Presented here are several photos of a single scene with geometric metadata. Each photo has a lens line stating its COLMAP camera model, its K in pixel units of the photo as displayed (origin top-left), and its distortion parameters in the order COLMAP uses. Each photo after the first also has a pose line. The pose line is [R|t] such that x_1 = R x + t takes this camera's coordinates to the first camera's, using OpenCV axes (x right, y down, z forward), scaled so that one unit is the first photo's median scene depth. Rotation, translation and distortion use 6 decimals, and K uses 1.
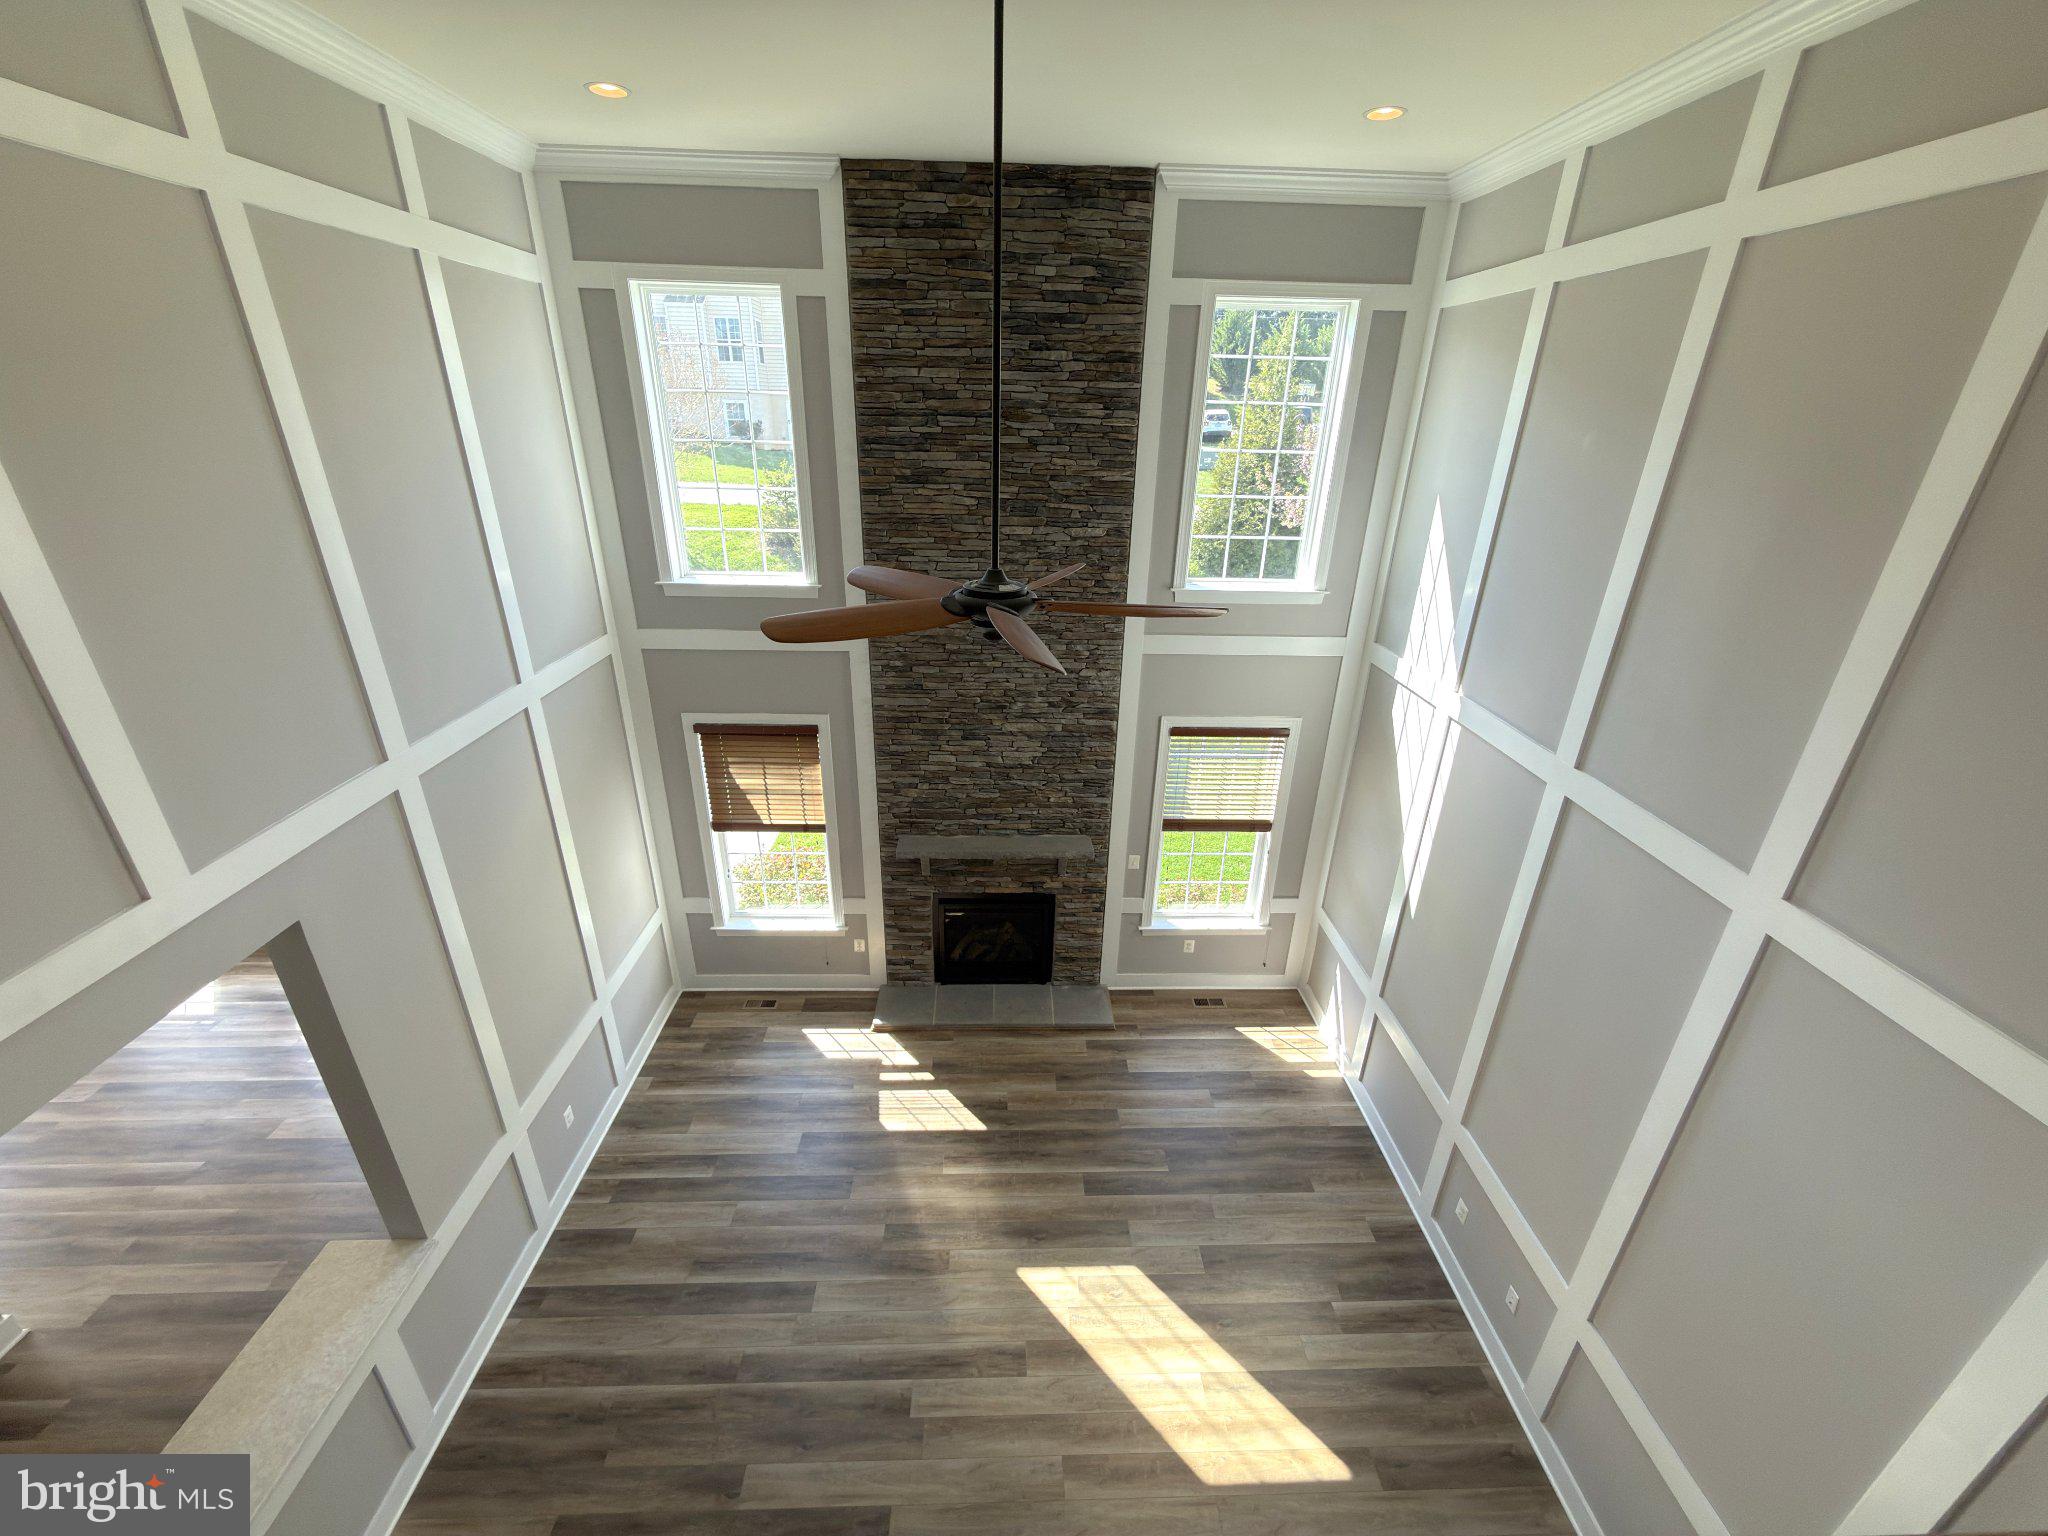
lens RADIAL K [[816.8, 0, 1025.7], [0, 816.8, 768.5], [0, 0, 1]] dist [-0.000725, -0.000077]
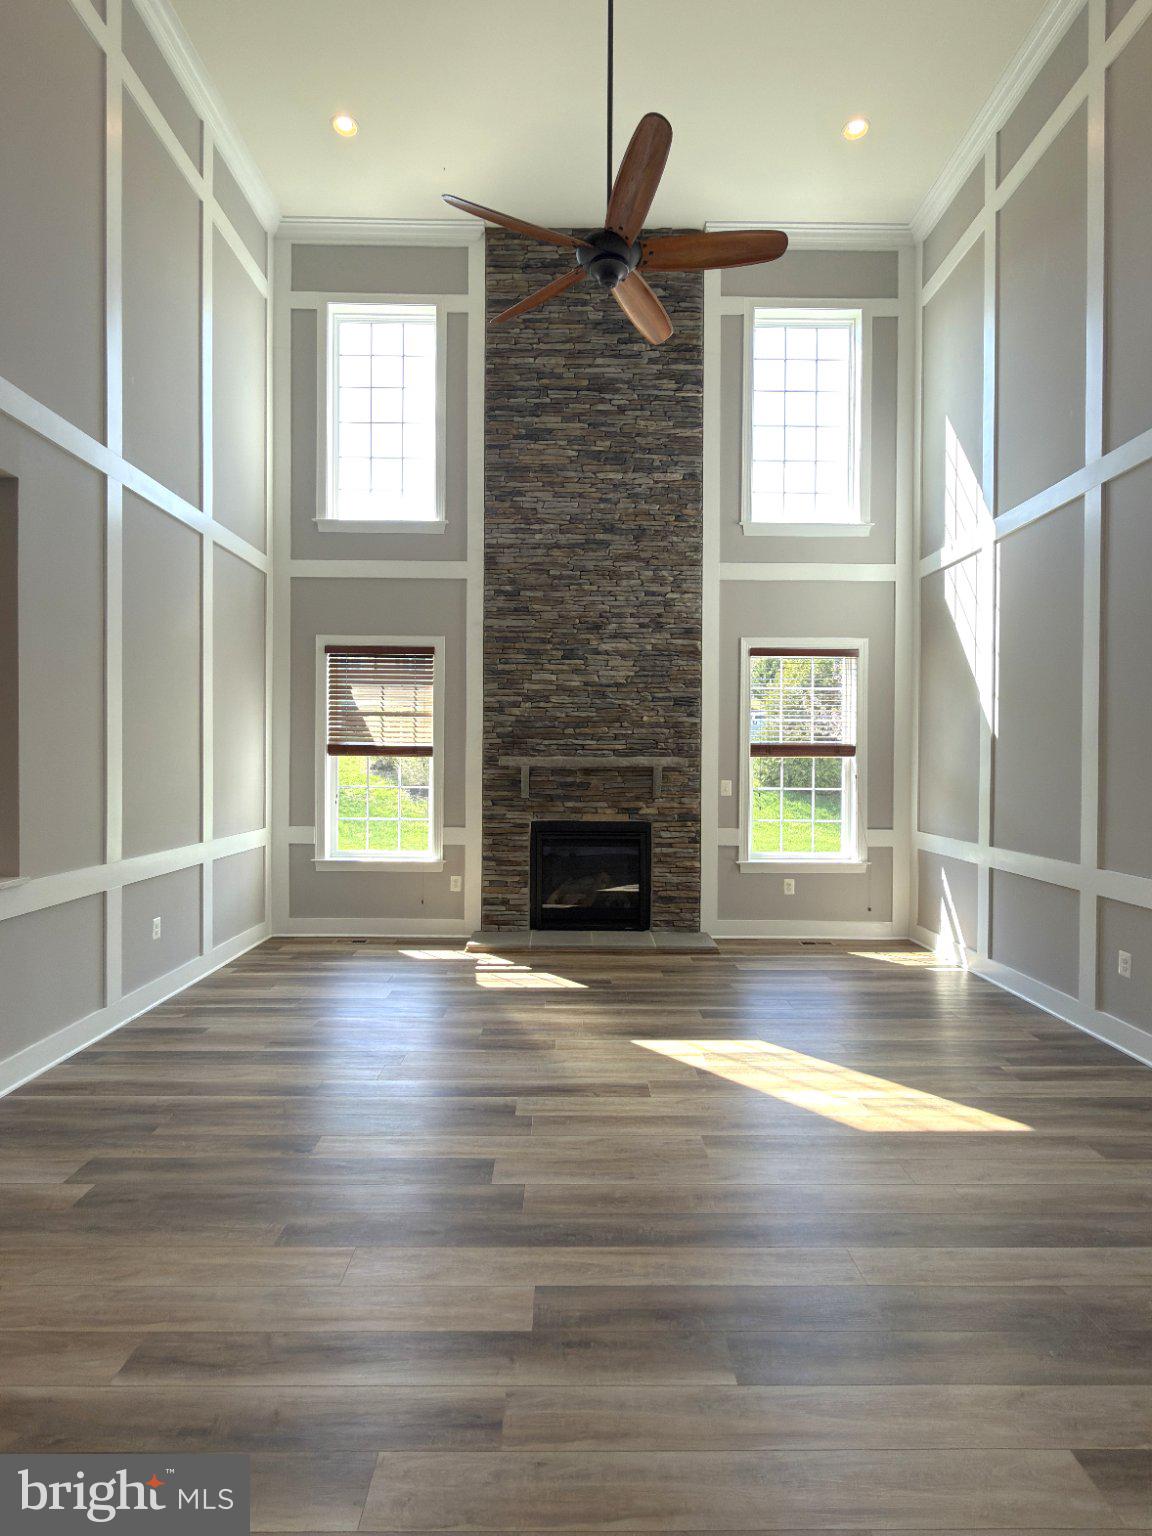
lens RADIAL K [[785.6, 0, 576.0], [0, 785.6, 768.0], [0, 0, 1]] dist [-0.001116, 0.000347]
pose [[0.999630, -0.015322, -0.022474, -0.038717], [0.005176, 0.918293, -0.395868, 0.541099], [0.026703, 0.395605, 0.918032, 0.081261]]
